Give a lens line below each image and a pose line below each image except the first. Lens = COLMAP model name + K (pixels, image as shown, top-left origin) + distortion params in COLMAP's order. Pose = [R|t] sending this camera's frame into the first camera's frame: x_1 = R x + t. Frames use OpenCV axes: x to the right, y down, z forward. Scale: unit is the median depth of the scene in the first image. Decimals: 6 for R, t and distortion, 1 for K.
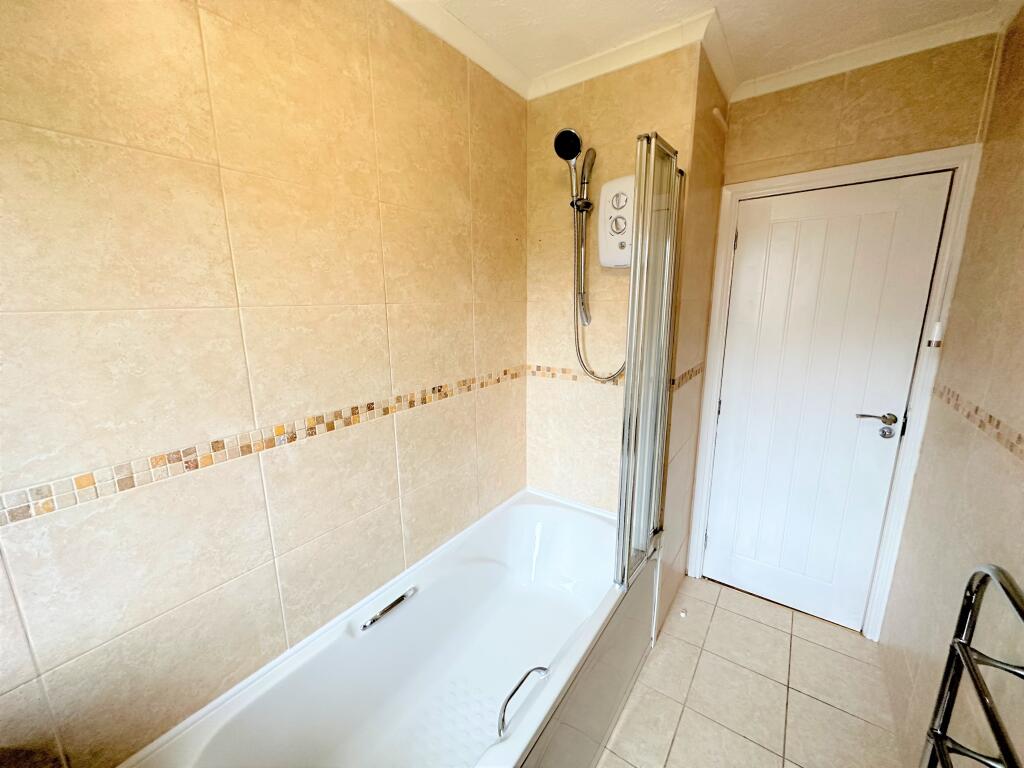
lens RADIAL K [[406.4, 0, 511.6], [0, 406.4, 387.1], [0, 0, 1]] dist [-0.004499, -0.000359]
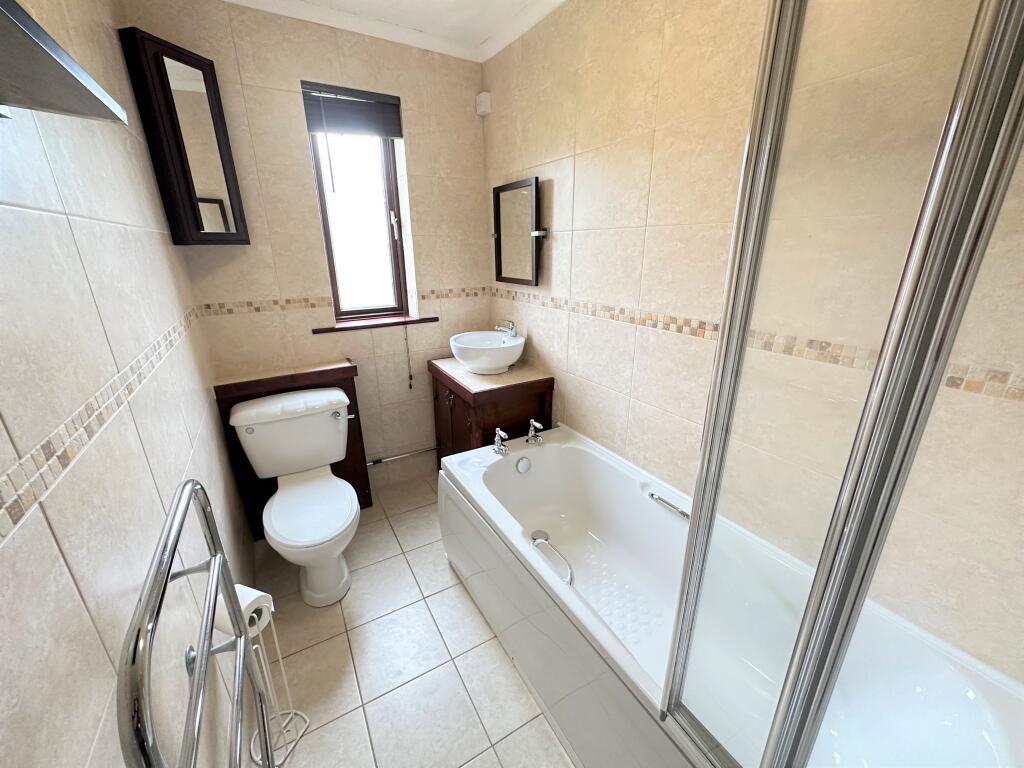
lens RADIAL K [[406.4, 0, 511.5], [0, 406.4, 381.9], [0, 0, 1]] dist [-0.004499, -0.000359]
pose [[-0.406270, 0.306739, -0.860730, 0.932061], [-0.178021, 0.897352, 0.403817, -0.178146], [0.896244, 0.317287, -0.309962, 1.073239]]
